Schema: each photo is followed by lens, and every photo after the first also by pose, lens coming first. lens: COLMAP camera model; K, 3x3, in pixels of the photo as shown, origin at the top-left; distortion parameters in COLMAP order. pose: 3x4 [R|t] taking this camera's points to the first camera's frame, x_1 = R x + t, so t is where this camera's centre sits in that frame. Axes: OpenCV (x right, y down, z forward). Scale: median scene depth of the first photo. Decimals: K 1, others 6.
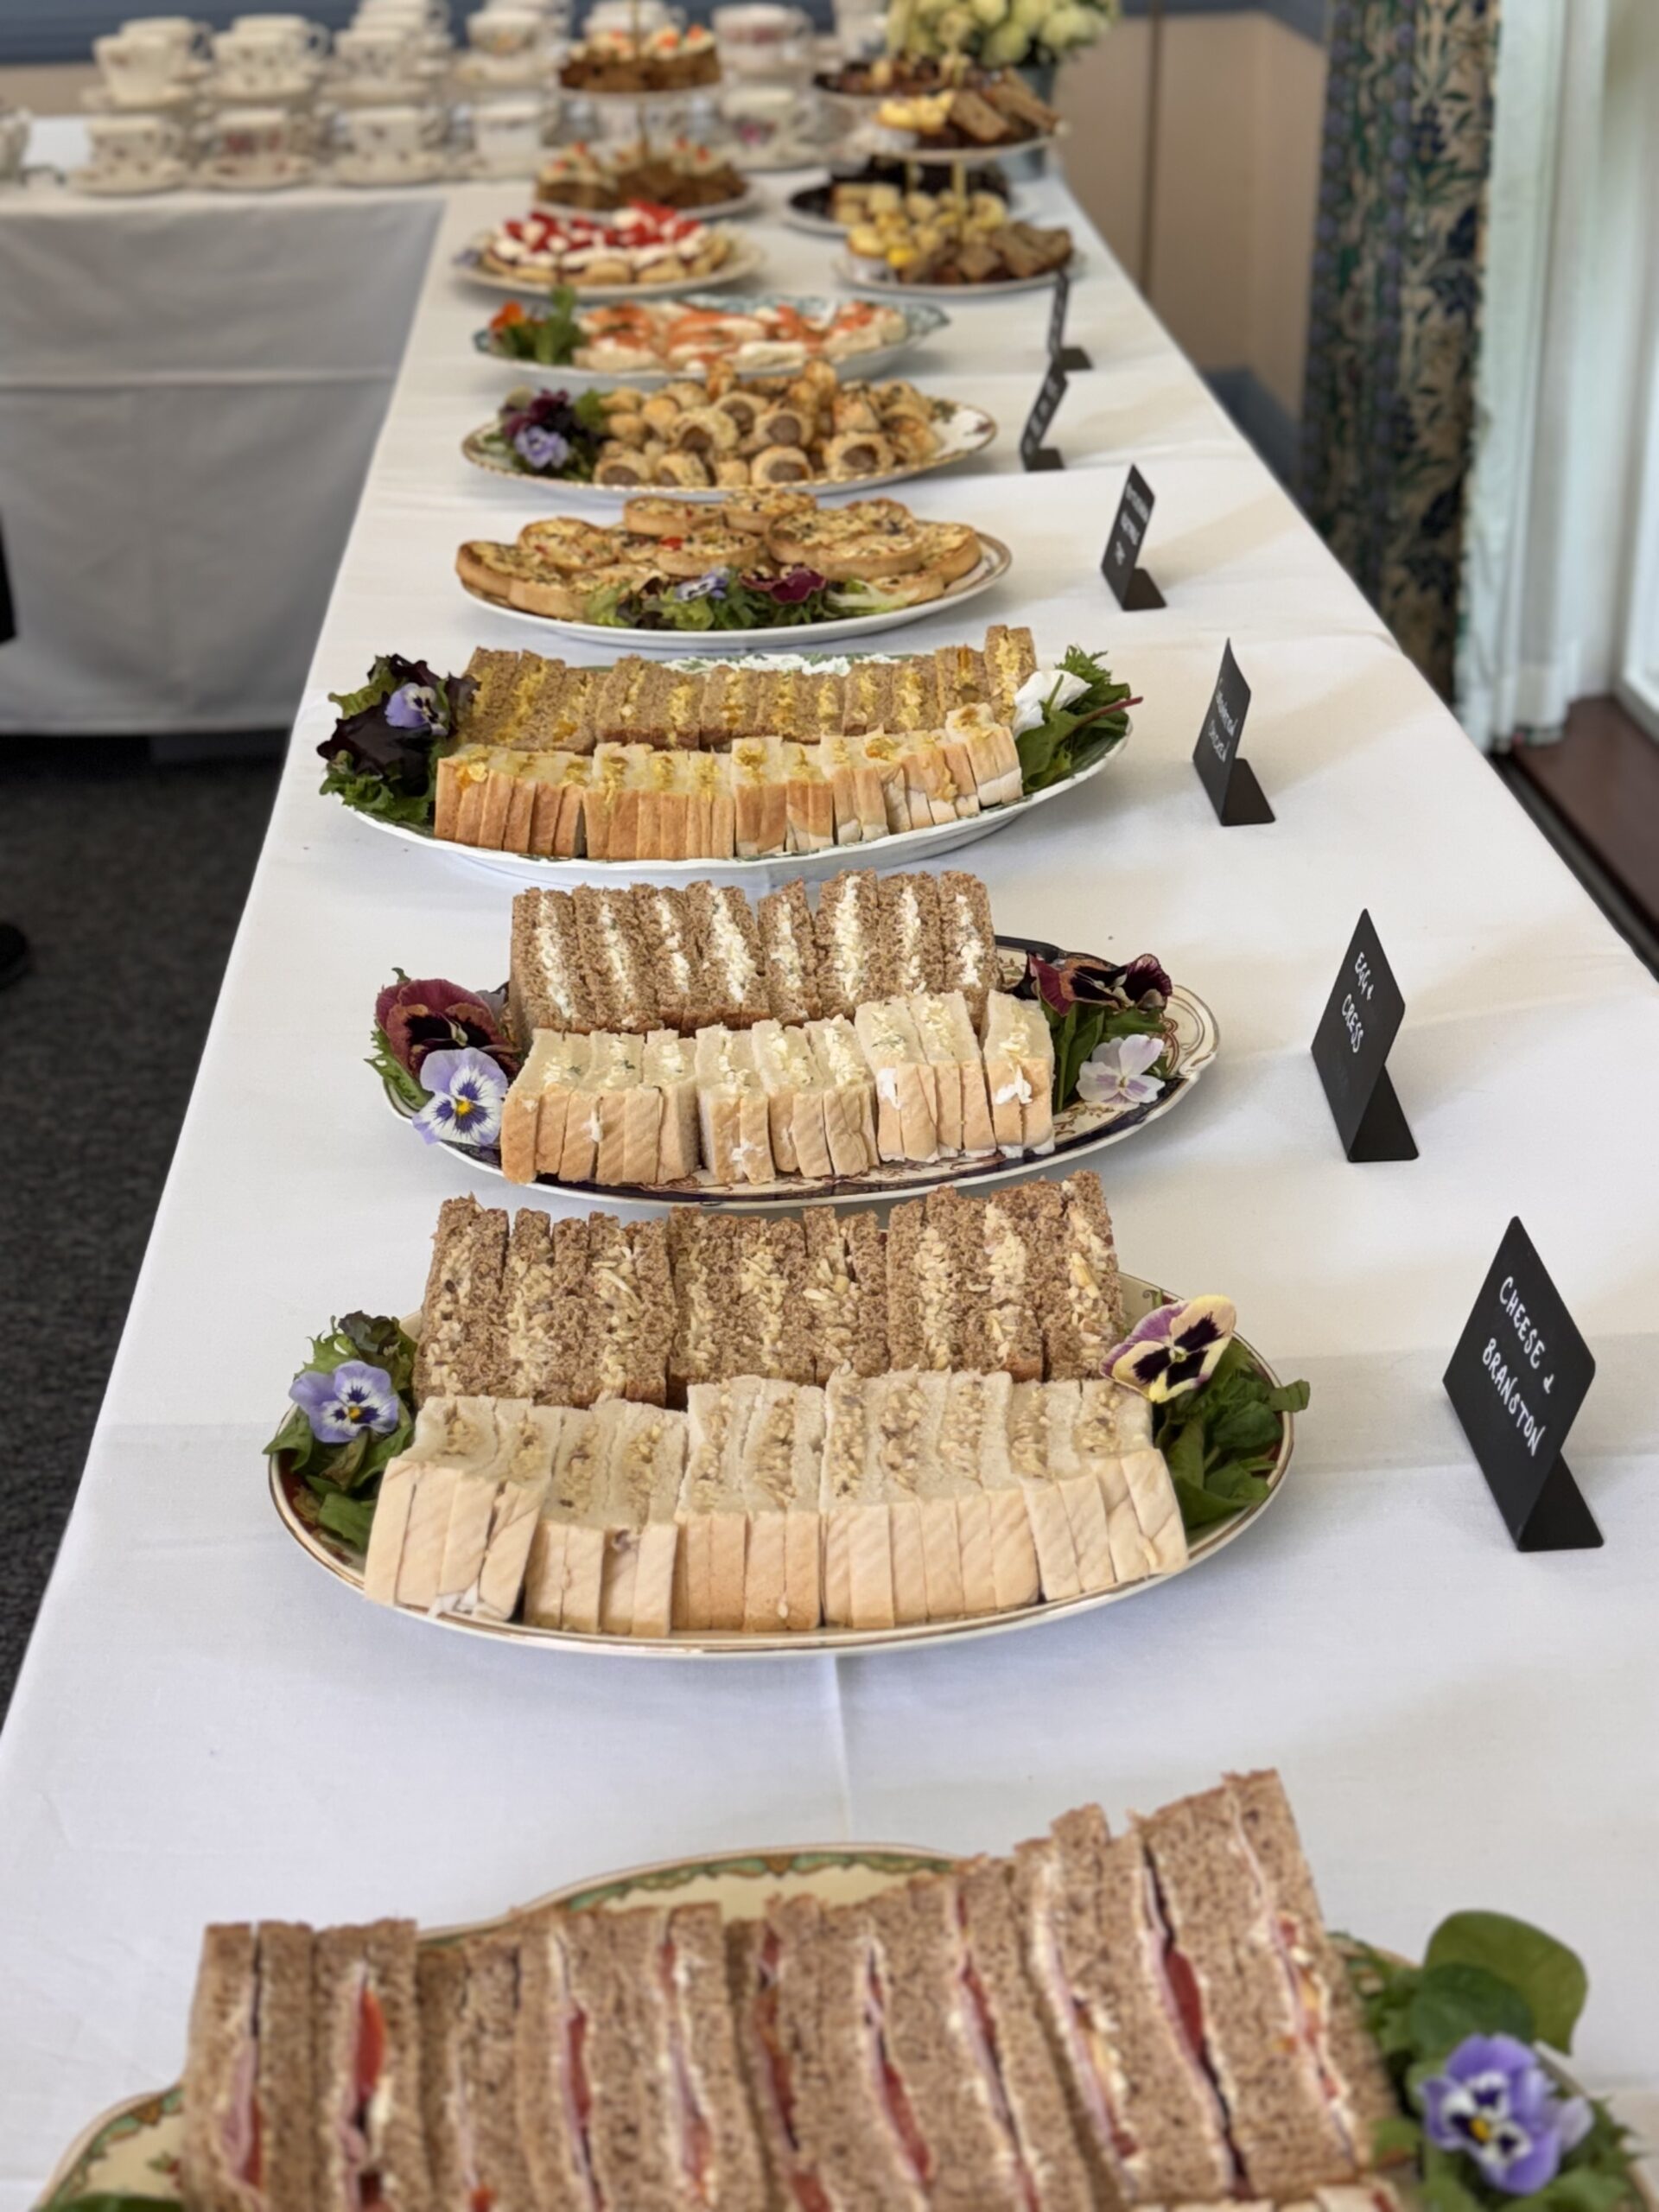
lens RADIAL K [[3044.7, 0, 839.5], [0, 3044.7, 1108.6], [0, 0, 1]] dist [0.102948, 0.000000]
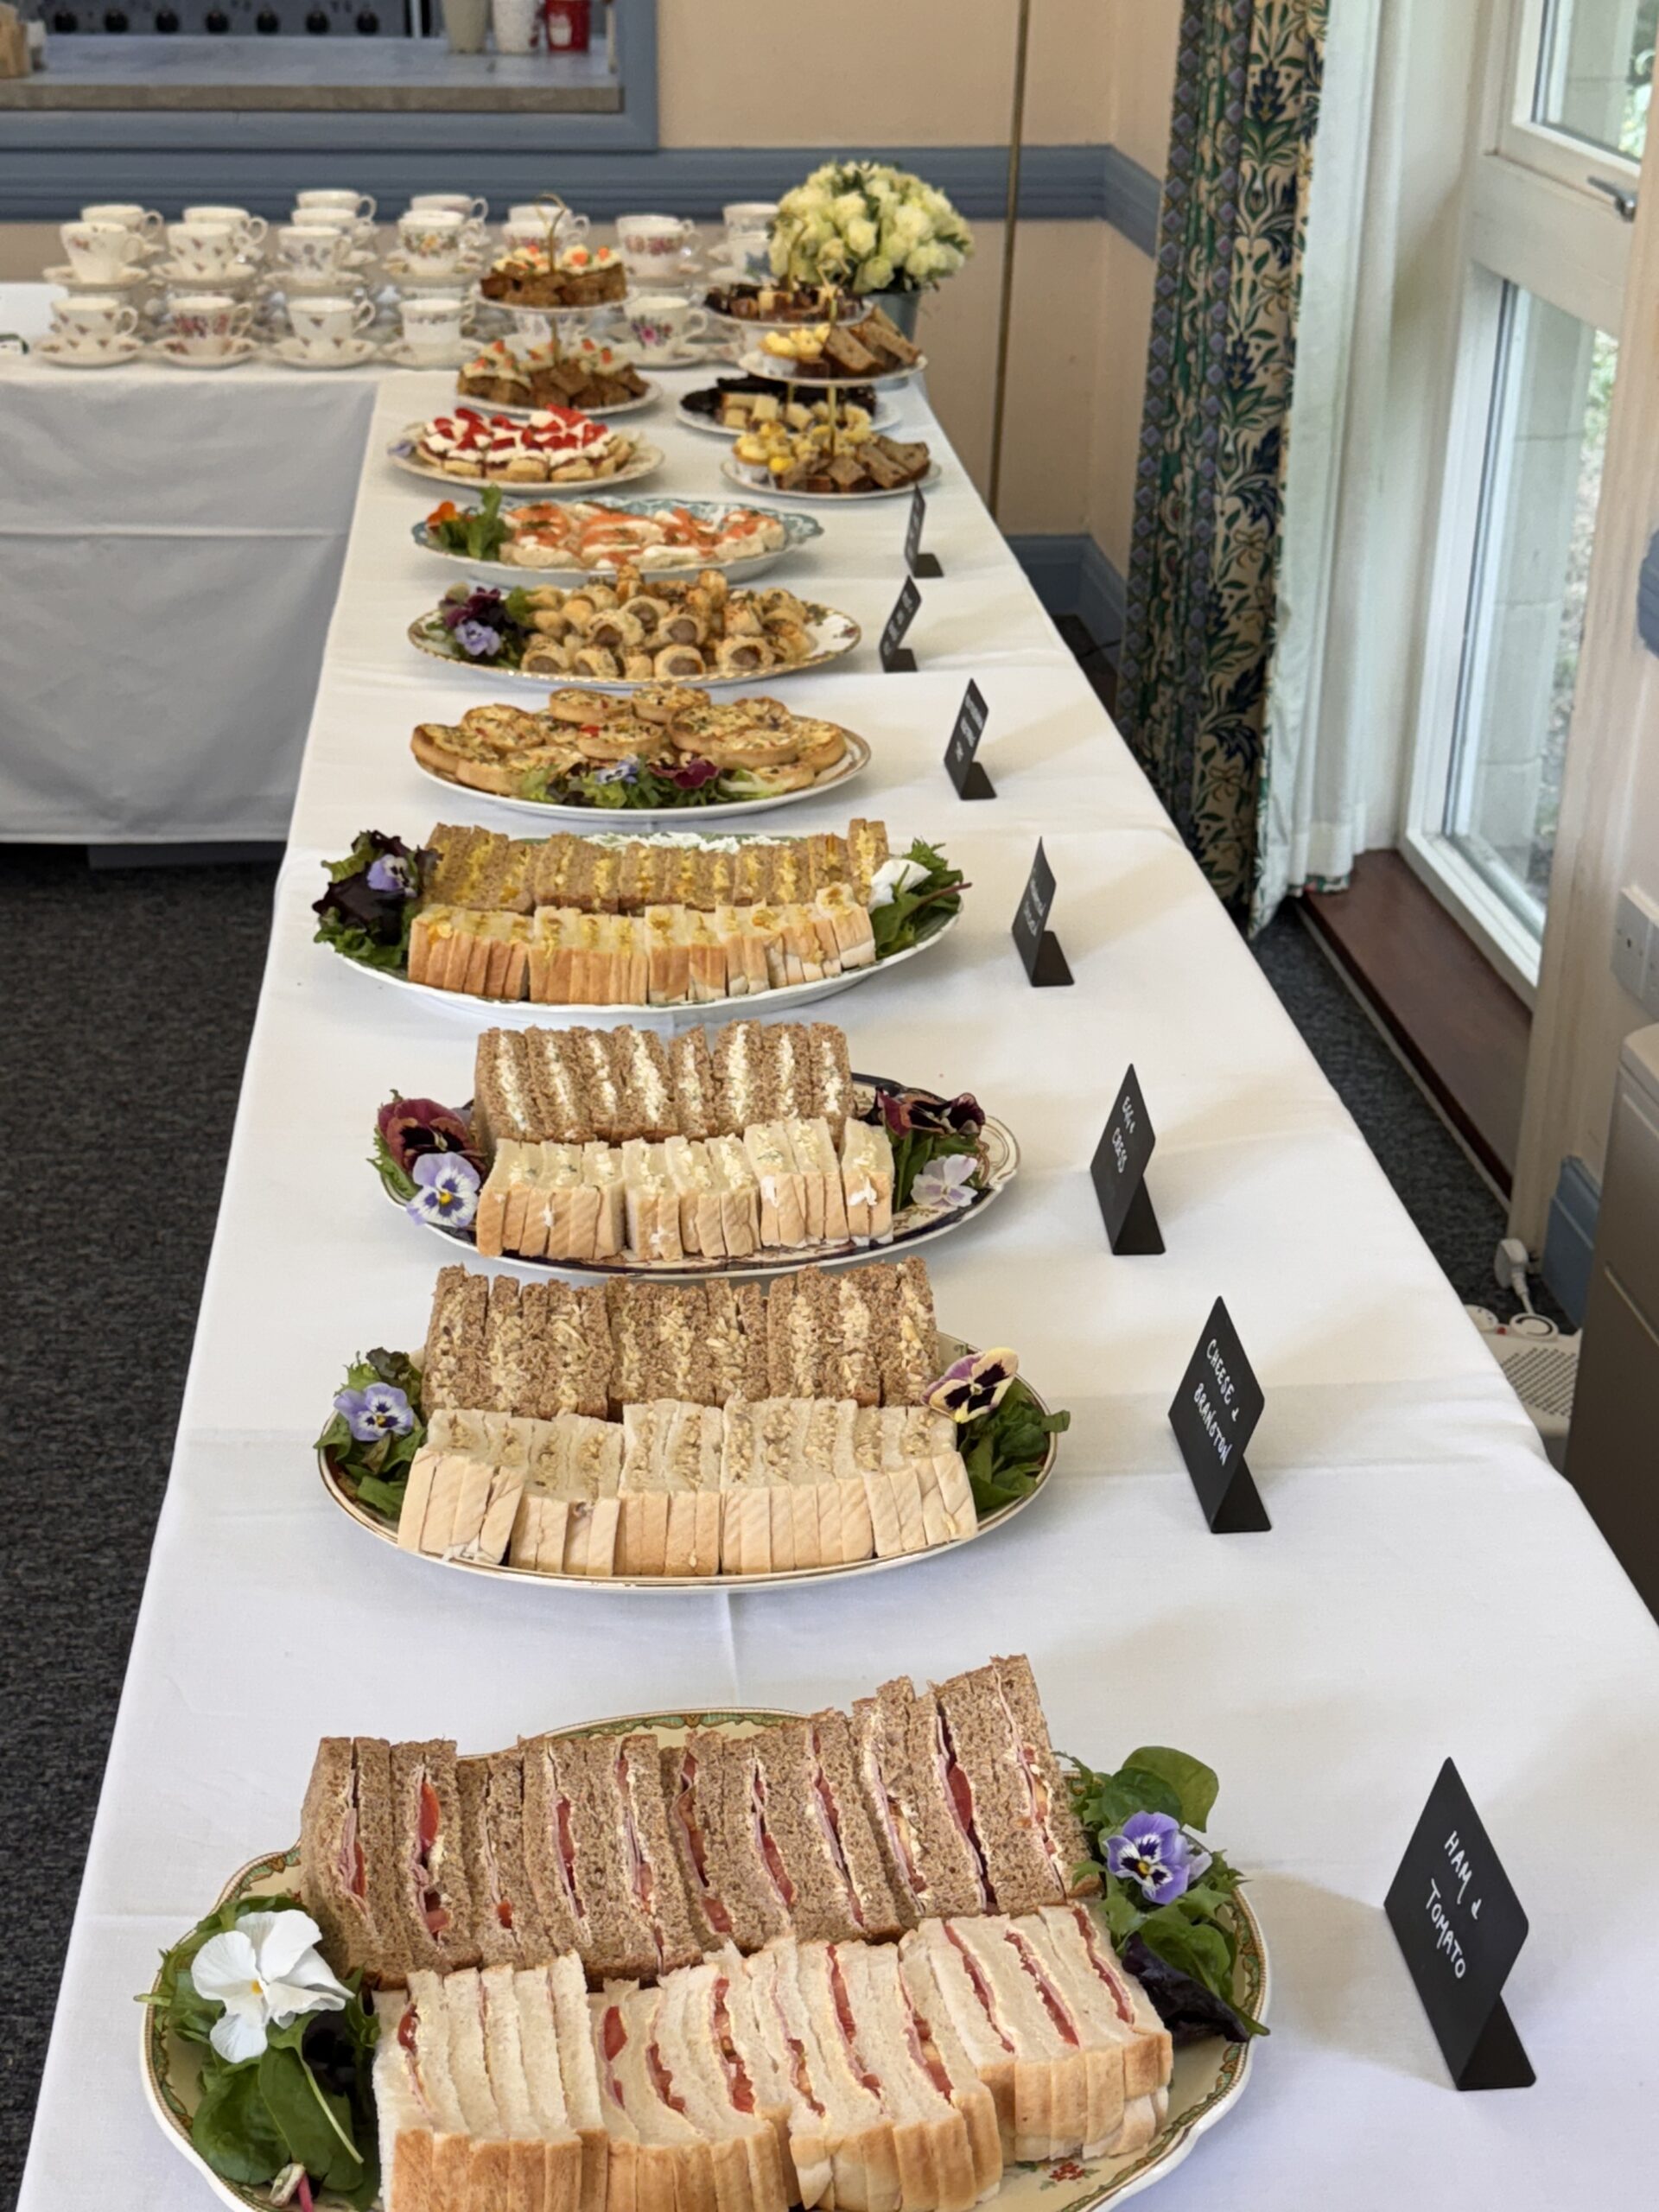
lens RADIAL K [[3044.7, 0, 833.3], [0, 3044.7, 1111.1], [0, 0, 1]] dist [0.102948, 0.000000]
pose [[0.998547, 0.025365, 0.047552, -0.016162], [-0.024058, 0.999322, -0.027857, -0.004254], [-0.048226, 0.026672, 0.998480, -0.264549]]
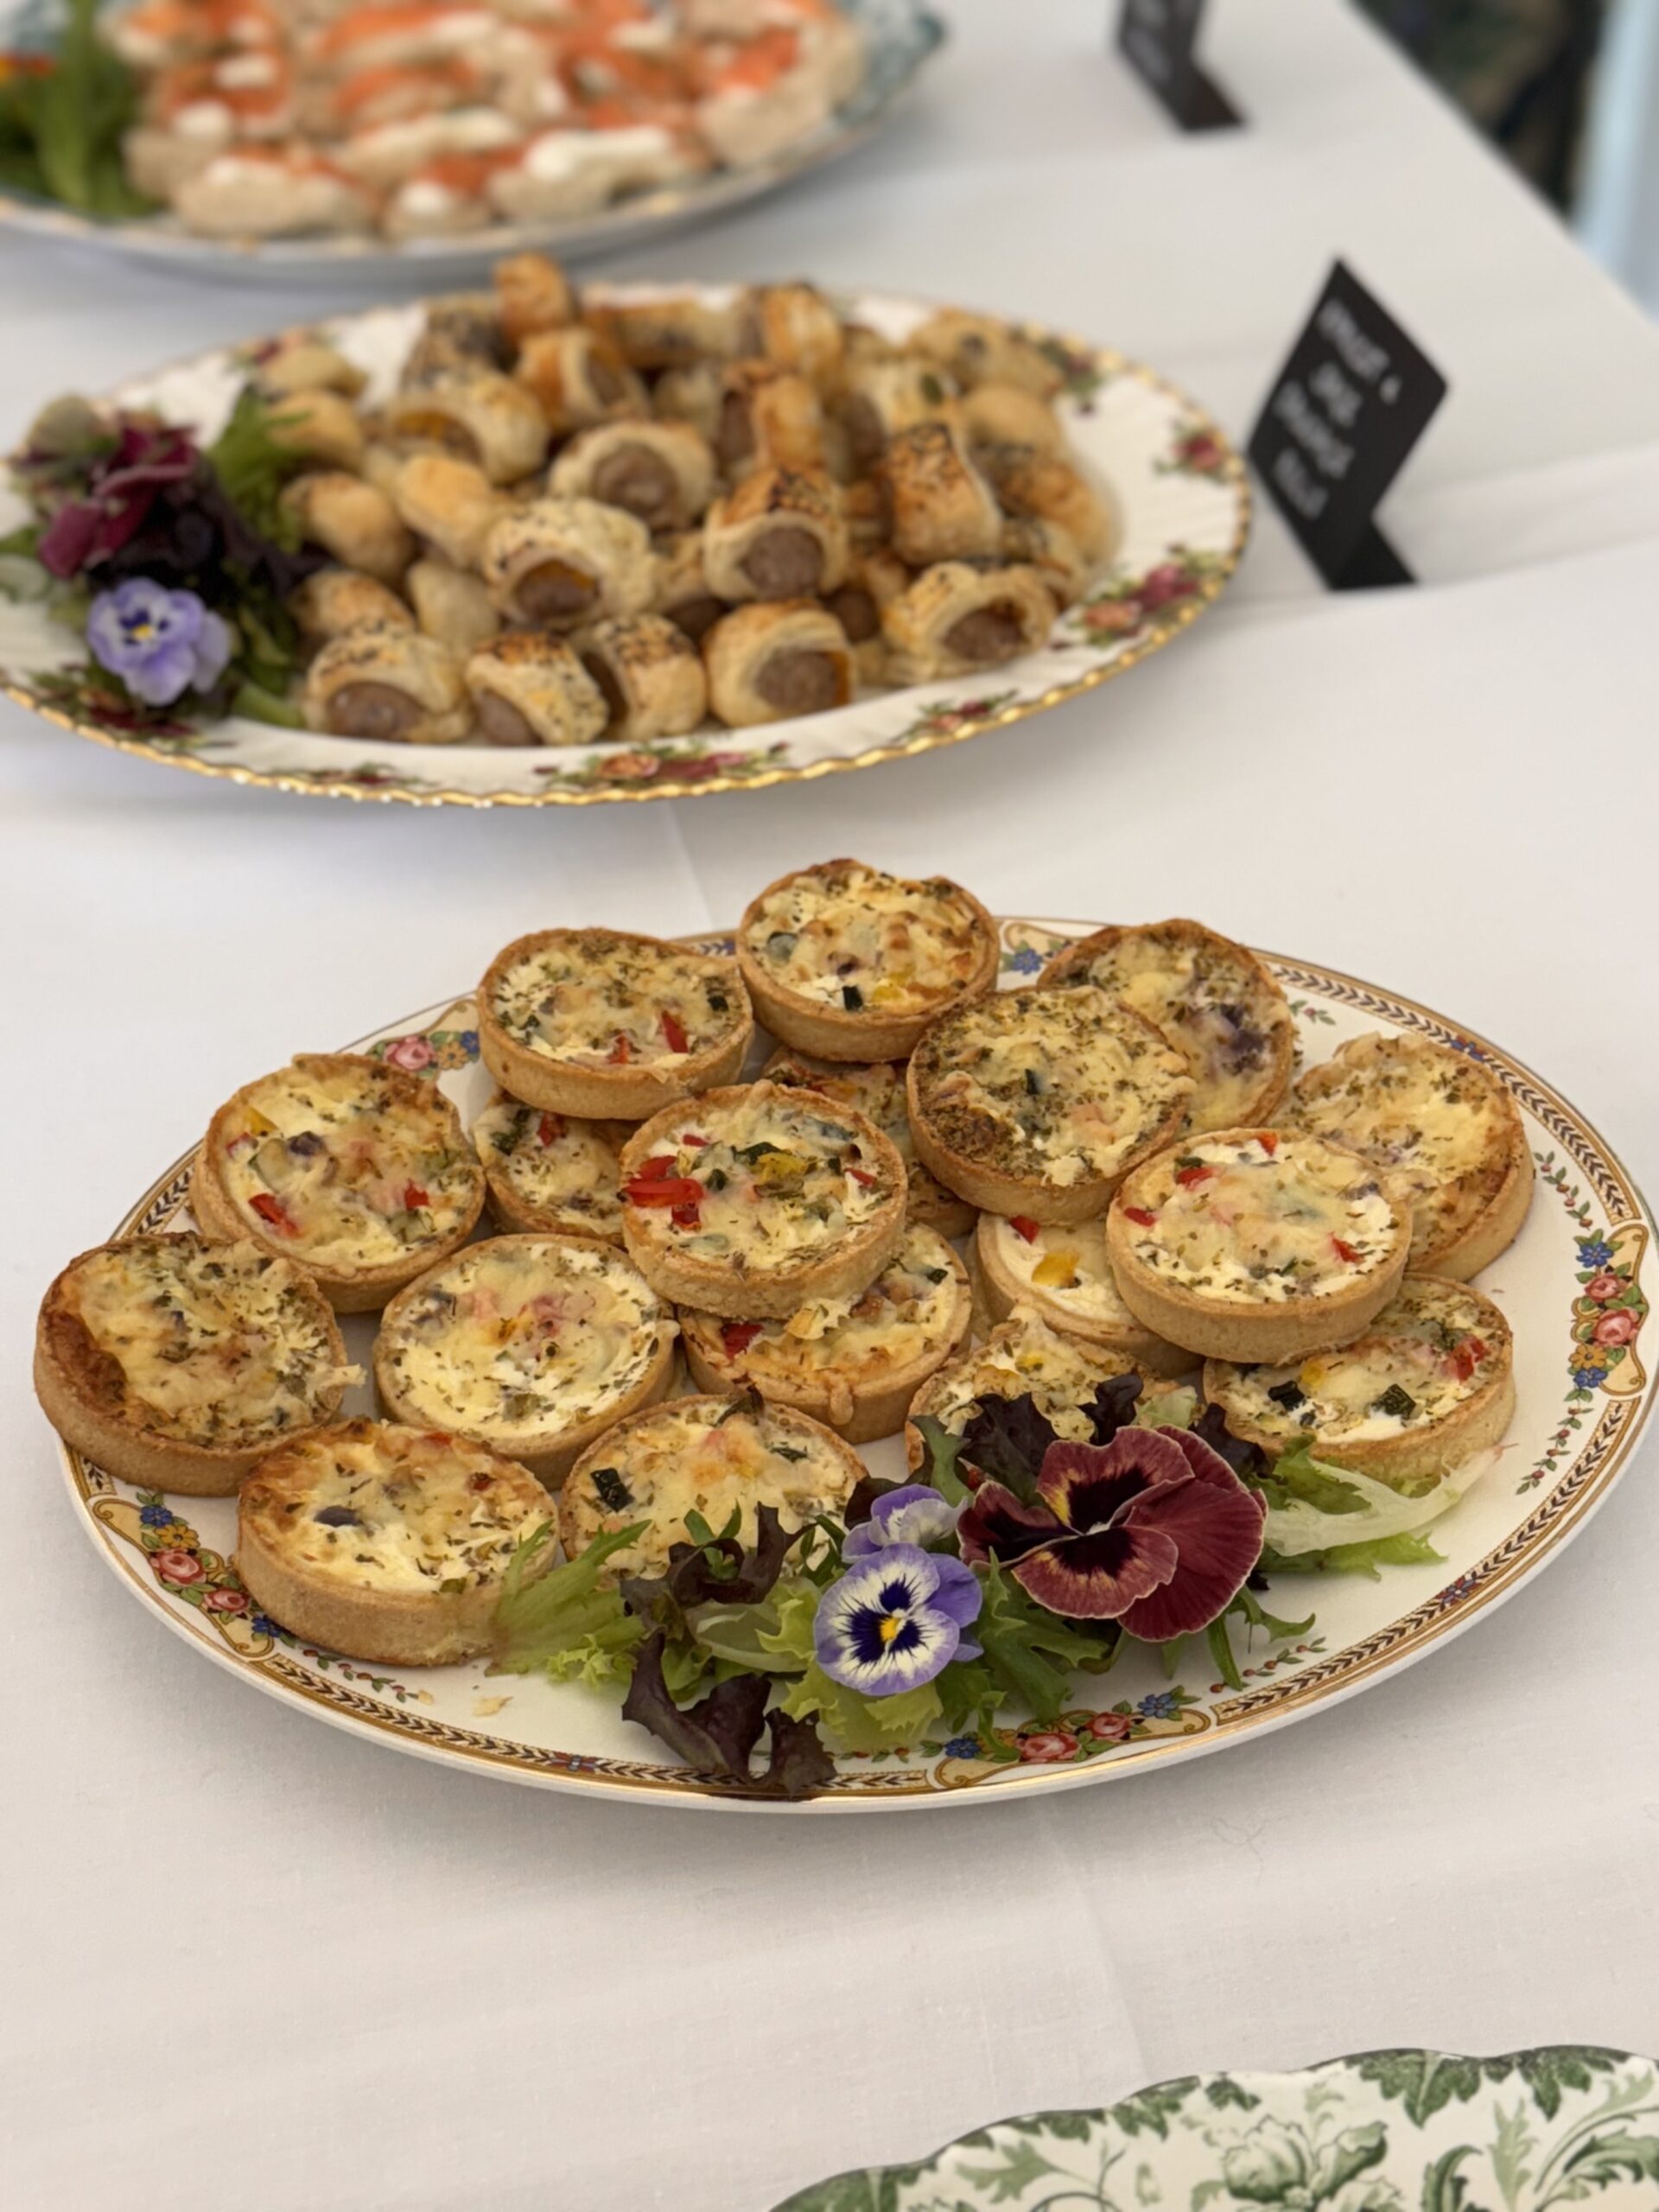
lens RADIAL K [[3044.7, 0, 828.1], [0, 3044.7, 1104.9], [0, 0, 1]] dist [0.102948, 0.000000]
pose [[0.982800, -0.093963, 0.158980, -0.116300], [0.051026, 0.965534, 0.255228, -0.361632], [-0.177482, -0.242726, 0.953721, 0.859697]]
